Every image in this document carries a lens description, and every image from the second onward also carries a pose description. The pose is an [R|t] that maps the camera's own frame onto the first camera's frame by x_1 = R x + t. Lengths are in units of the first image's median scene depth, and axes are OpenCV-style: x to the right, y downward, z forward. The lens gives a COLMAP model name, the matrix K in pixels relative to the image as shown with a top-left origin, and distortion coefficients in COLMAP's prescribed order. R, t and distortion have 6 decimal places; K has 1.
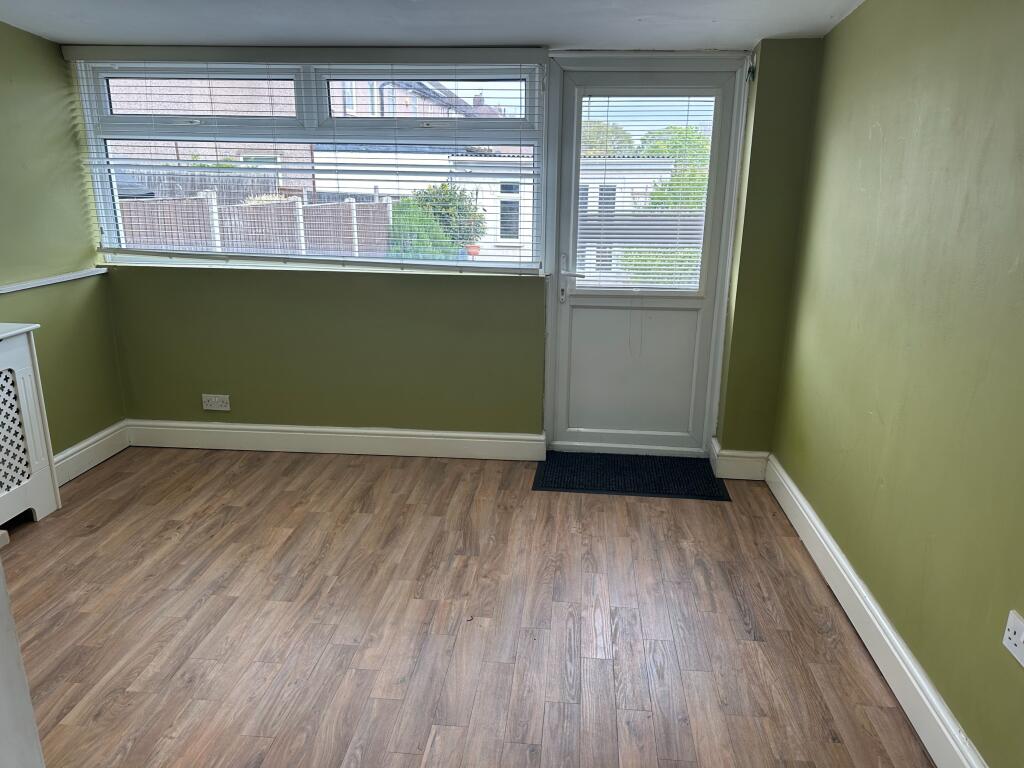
lens RADIAL K [[708.5, 0, 512.0], [0, 708.5, 384.0], [0, 0, 1]] dist [-0.001543, -0.028369]
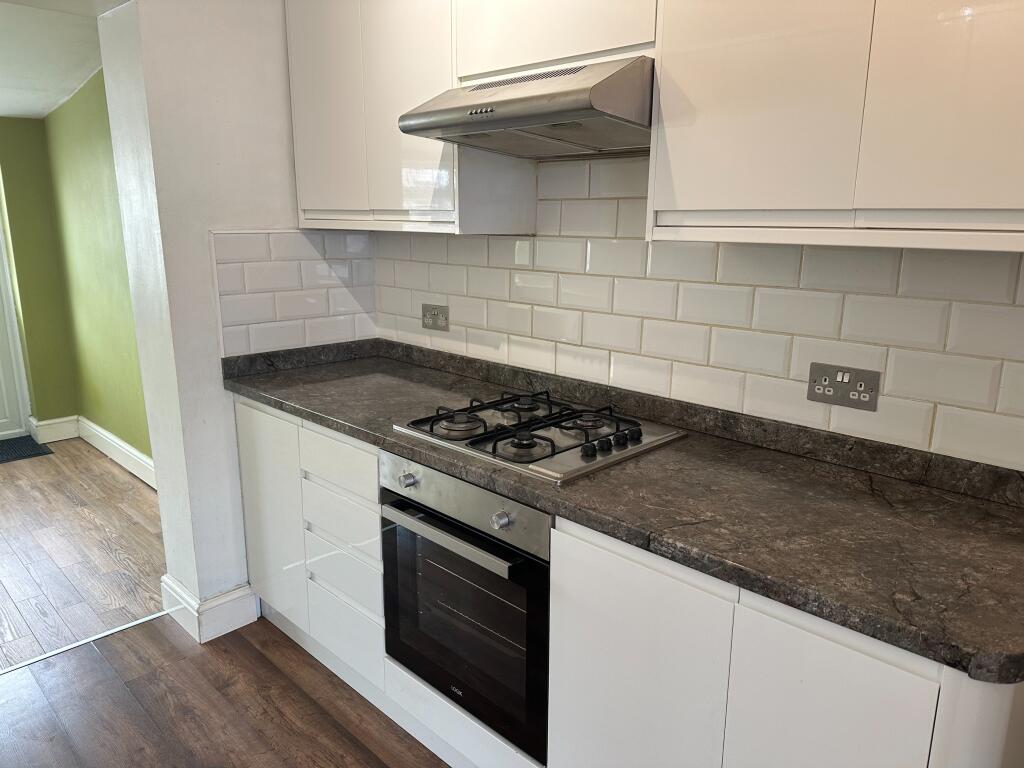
lens RADIAL K [[708.5, 0, 512.0], [0, 708.5, 384.0], [0, 0, 1]] dist [-0.001543, -0.028369]
pose [[0.627070, -0.179958, 0.757891, -0.141063], [0.216568, 0.974866, 0.052292, 0.168986], [-0.748252, 0.131344, 0.650282, -0.563426]]
